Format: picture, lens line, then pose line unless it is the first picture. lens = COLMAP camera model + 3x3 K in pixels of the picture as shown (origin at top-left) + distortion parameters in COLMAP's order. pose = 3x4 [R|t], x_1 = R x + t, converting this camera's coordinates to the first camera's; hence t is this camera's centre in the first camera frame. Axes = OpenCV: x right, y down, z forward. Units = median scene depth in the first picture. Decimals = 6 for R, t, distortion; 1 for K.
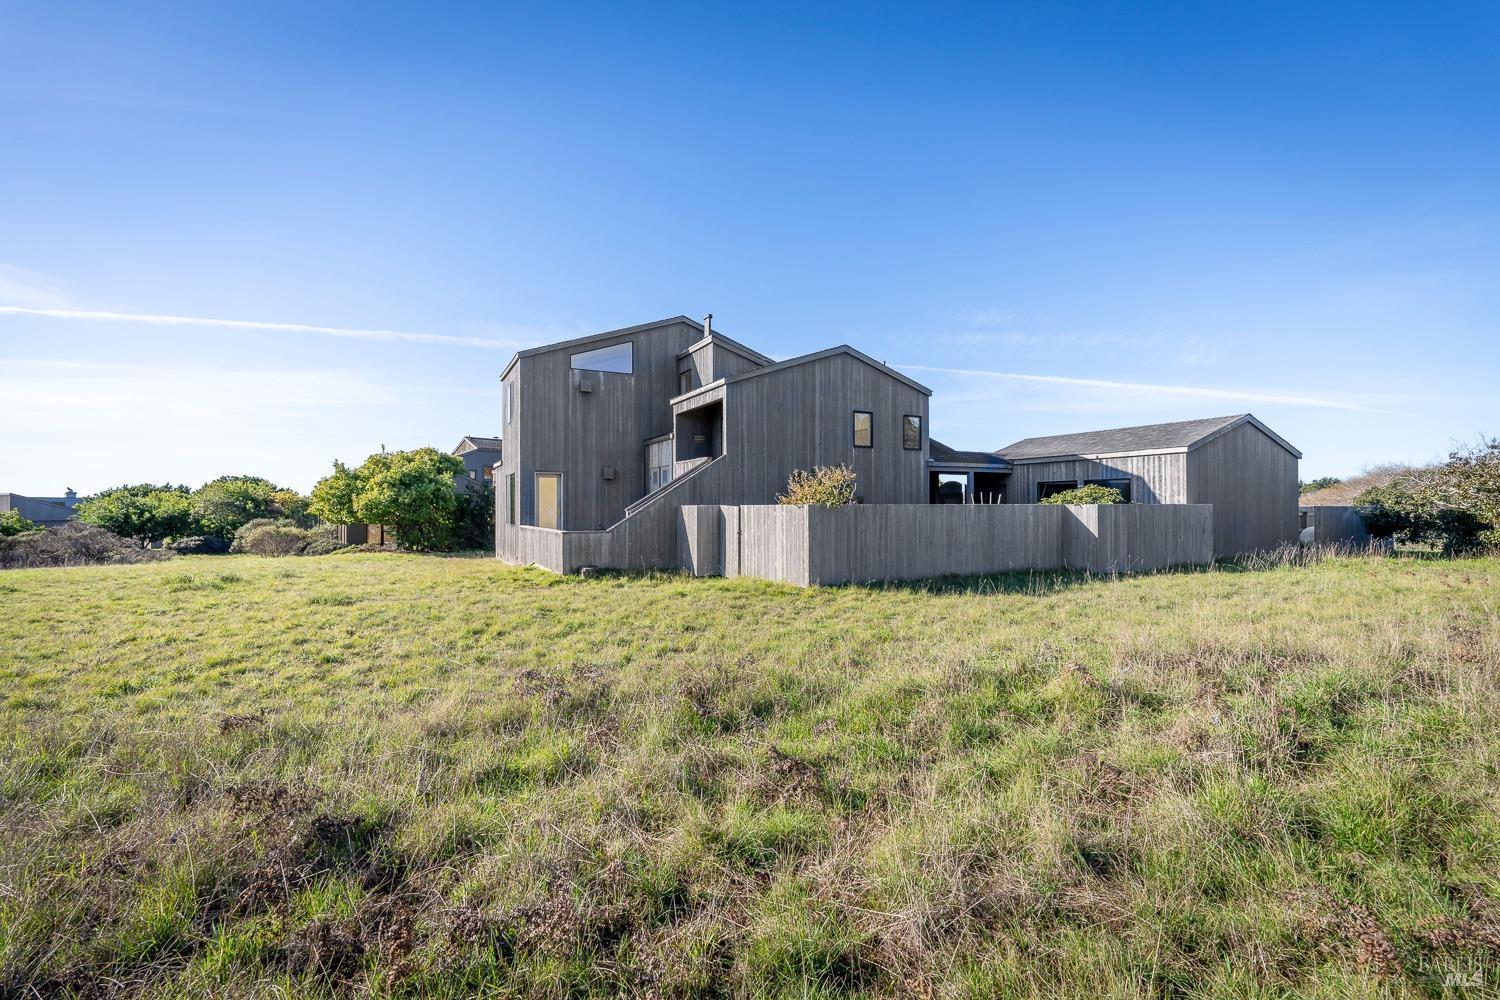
lens RADIAL K [[654.6, 0, 750.0], [0, 654.6, 500.0], [0, 0, 1]] dist [-0.001723, -0.000051]
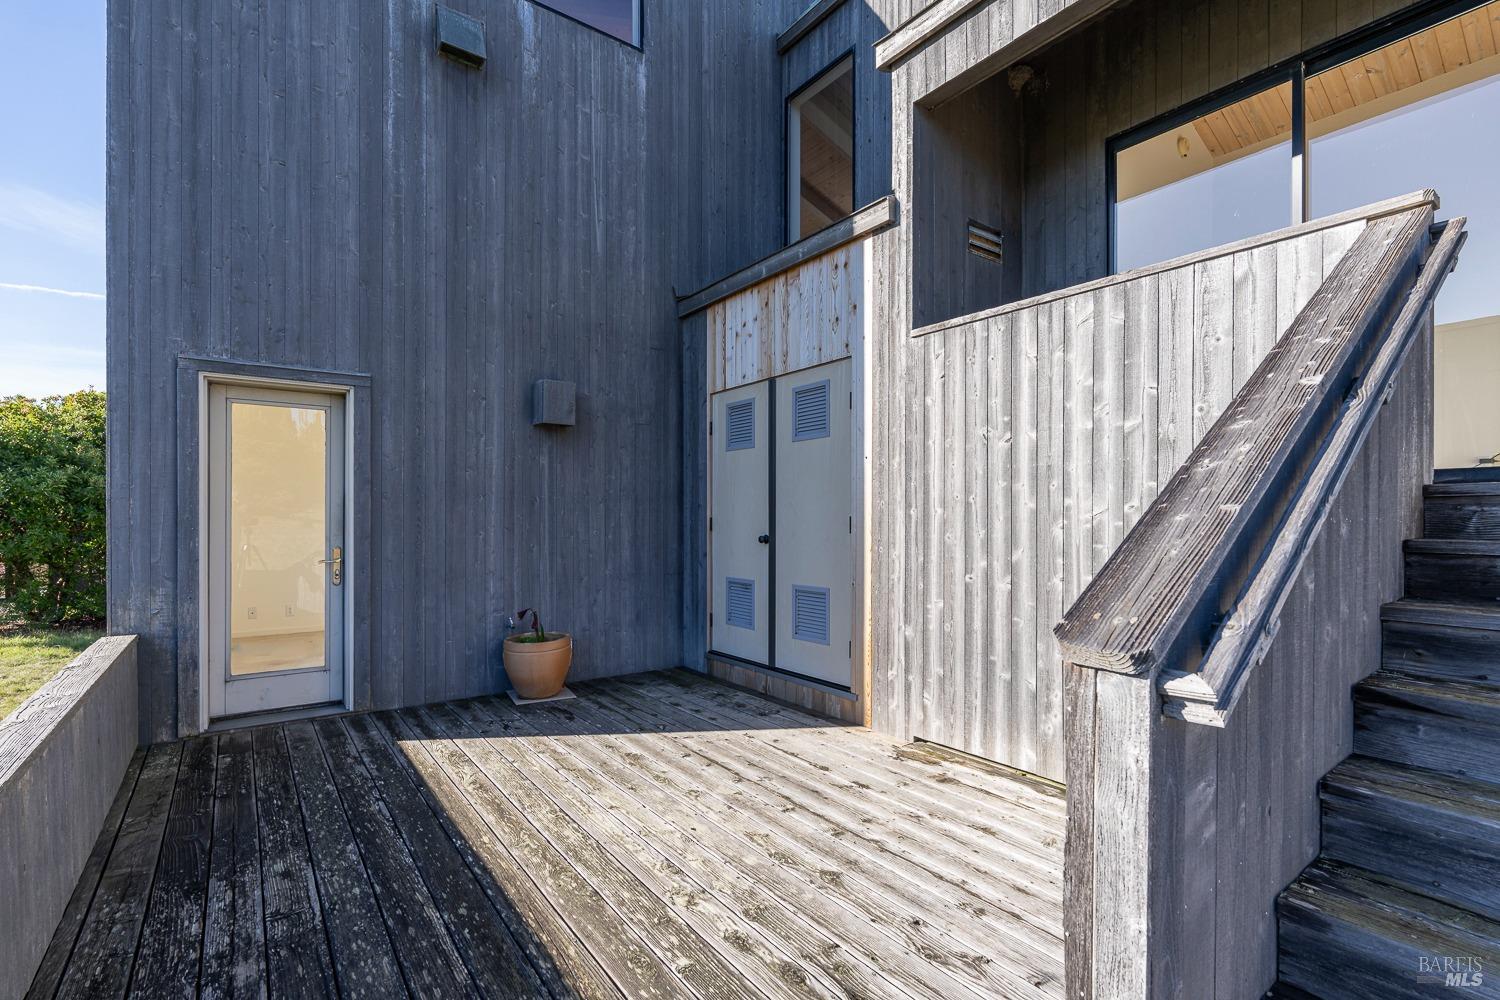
lens RADIAL K [[669.7, 0, 748.5], [0, 669.7, 517.6], [0, 0, 1]] dist [-0.002826, -0.000495]
pose [[0.987115, -0.000752, 0.160013, -0.184967], [0.000547, 0.999999, 0.001325, 0.003180], [-0.160014, -0.001221, 0.987114, 0.736520]]
